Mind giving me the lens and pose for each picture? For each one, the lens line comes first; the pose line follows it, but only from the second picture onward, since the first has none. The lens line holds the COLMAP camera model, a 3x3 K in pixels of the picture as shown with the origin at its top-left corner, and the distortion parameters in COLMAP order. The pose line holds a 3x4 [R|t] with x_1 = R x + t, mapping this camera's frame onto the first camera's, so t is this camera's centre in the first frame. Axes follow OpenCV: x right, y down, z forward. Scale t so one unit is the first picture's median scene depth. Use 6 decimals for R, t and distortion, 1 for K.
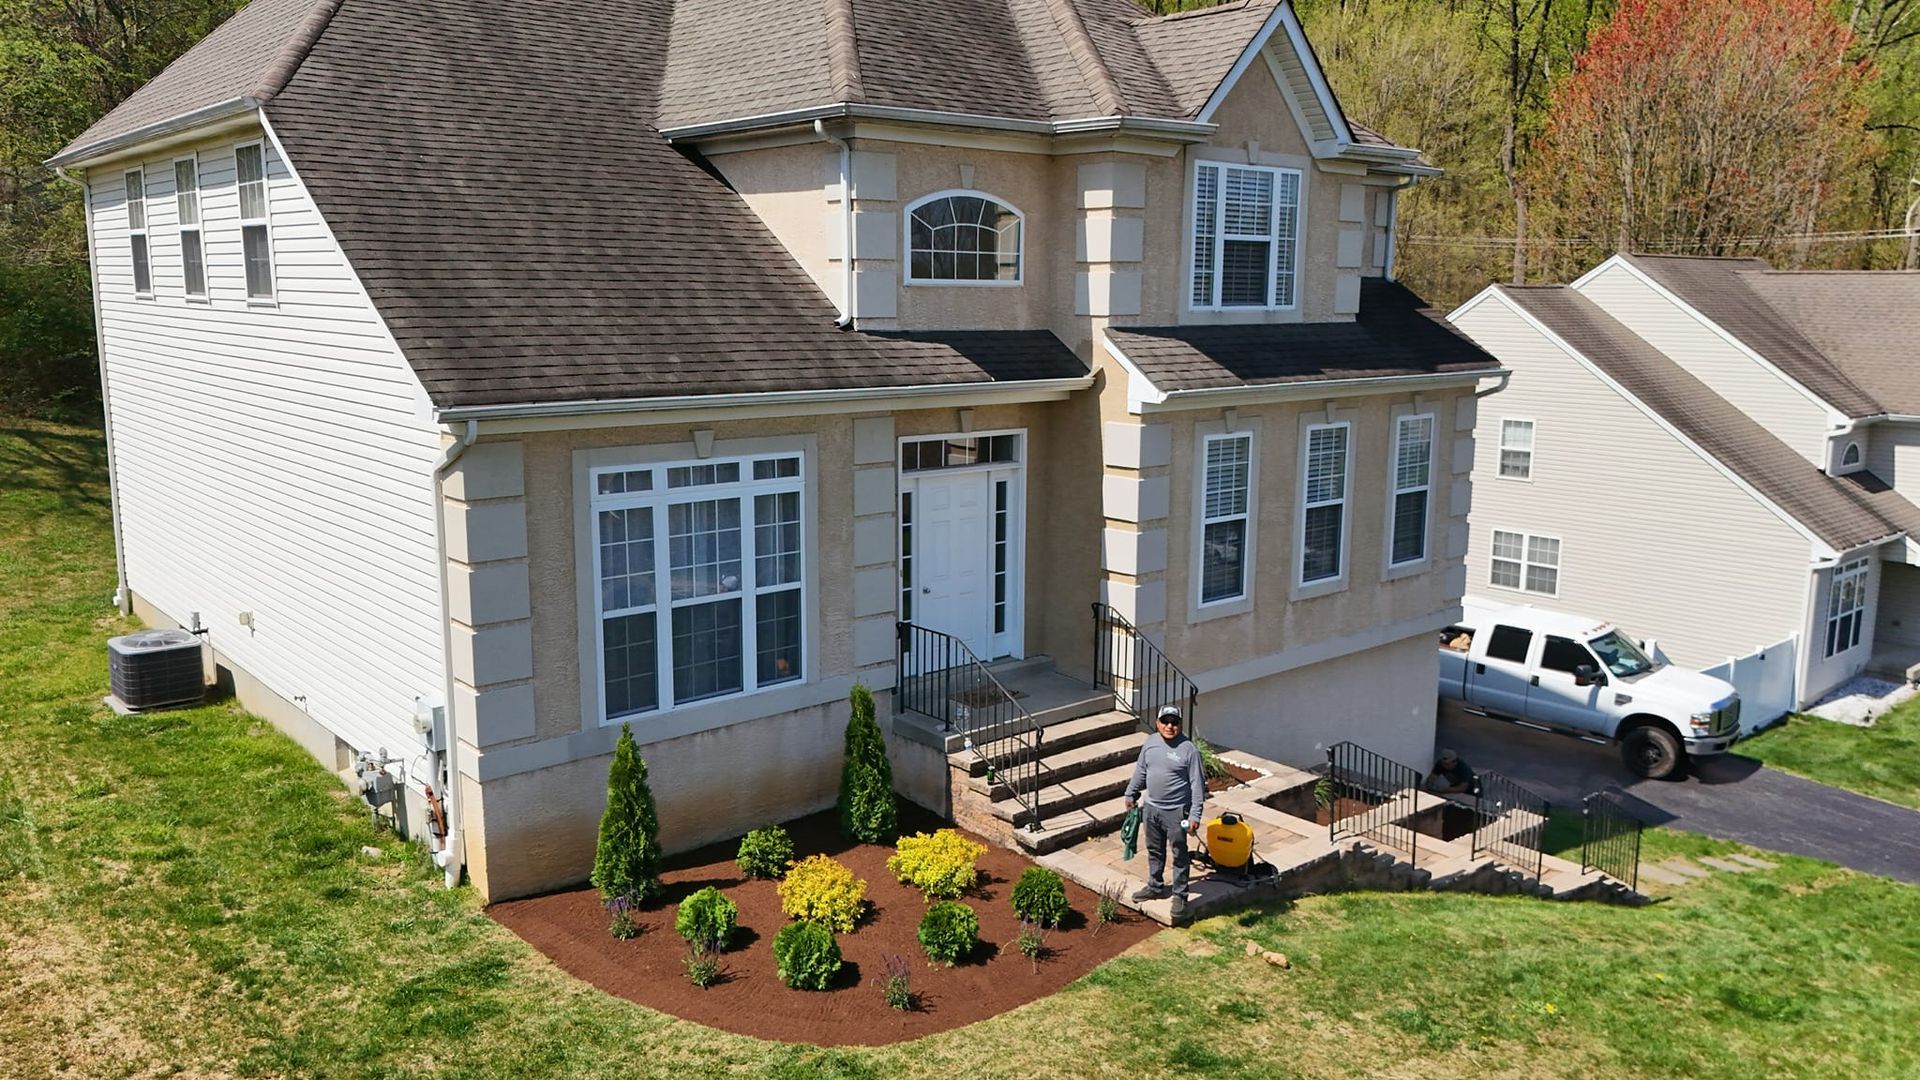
lens RADIAL K [[1439.3, 0, 922.3], [0, 1439.3, 592.3], [0, 0, 1]] dist [0.119699, -0.131840]
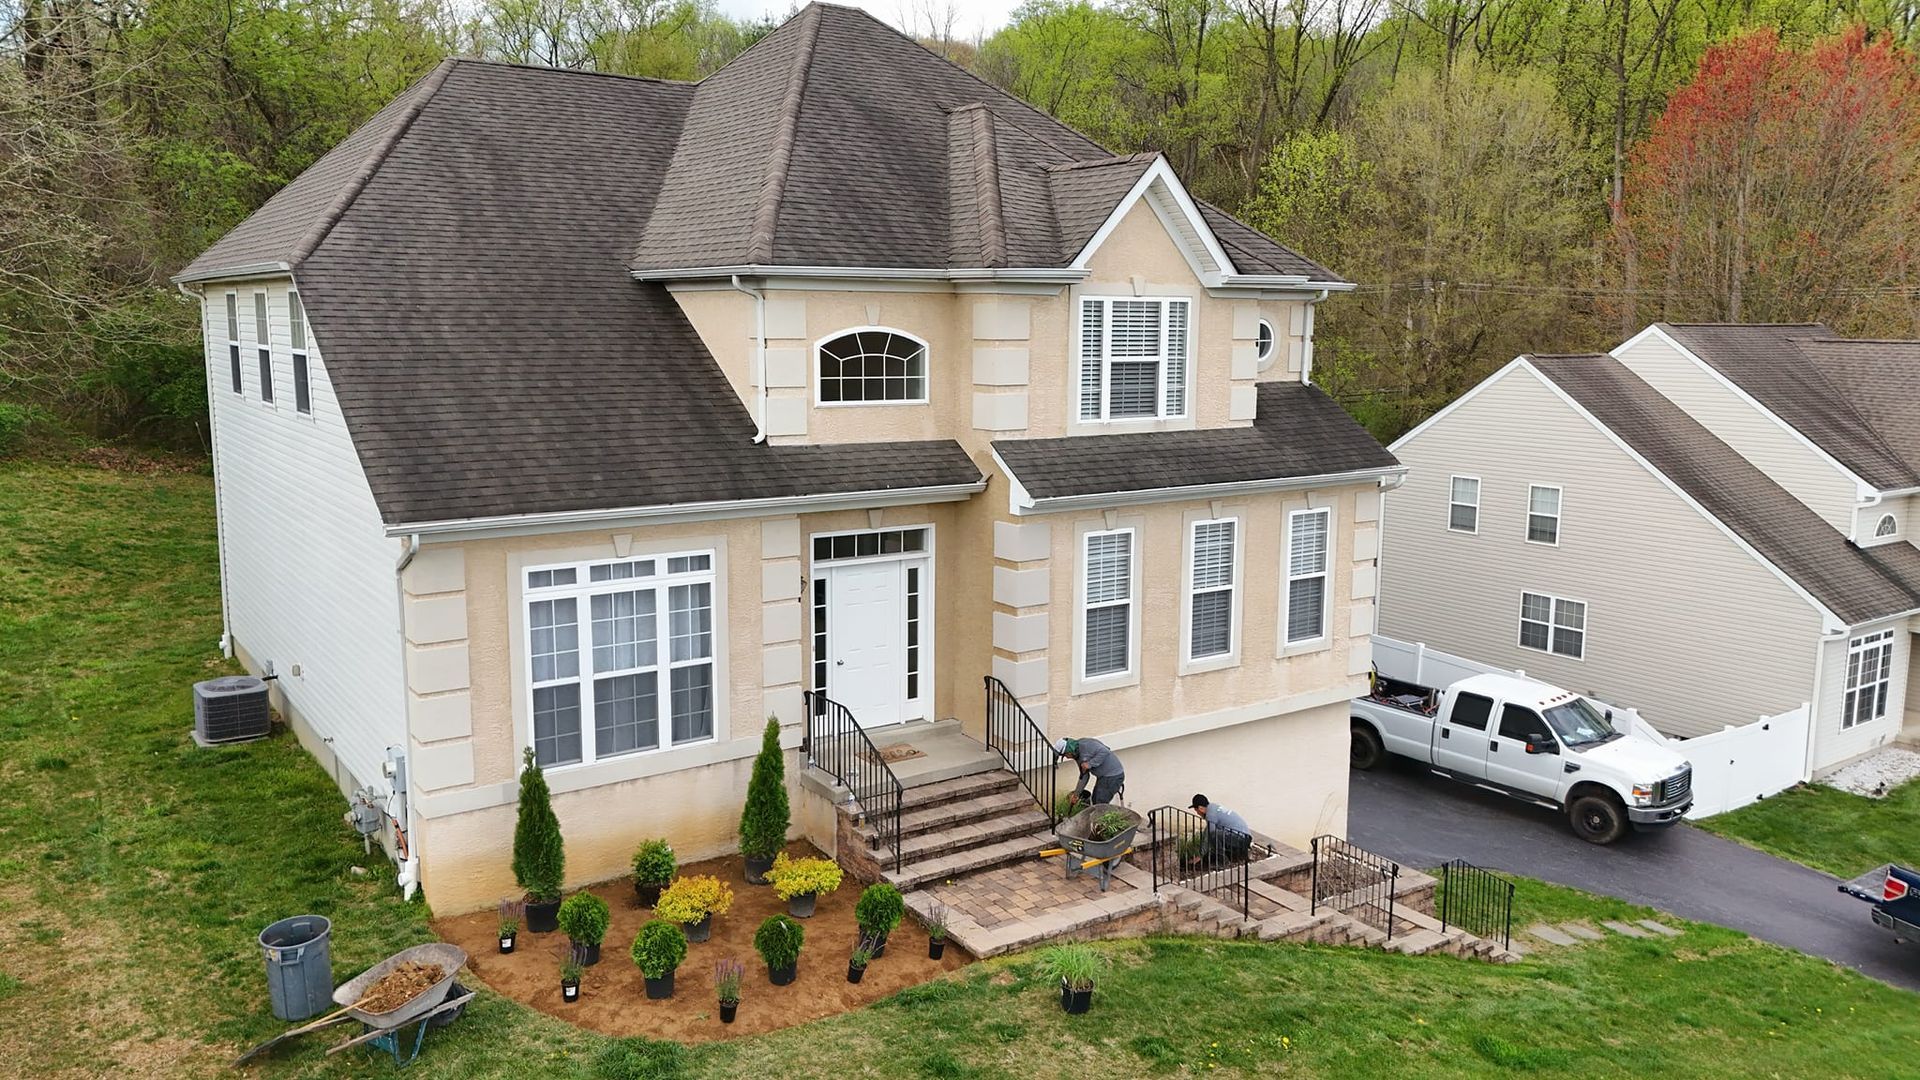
lens RADIAL K [[1439.3, 0, 922.3], [0, 1439.3, 592.3], [0, 0, 1]] dist [0.119699, -0.131840]
pose [[0.994004, 0.018401, -0.107789, 0.207092], [-0.020338, 0.999650, -0.016898, -0.042515], [0.107440, 0.018989, 0.994030, -0.164337]]
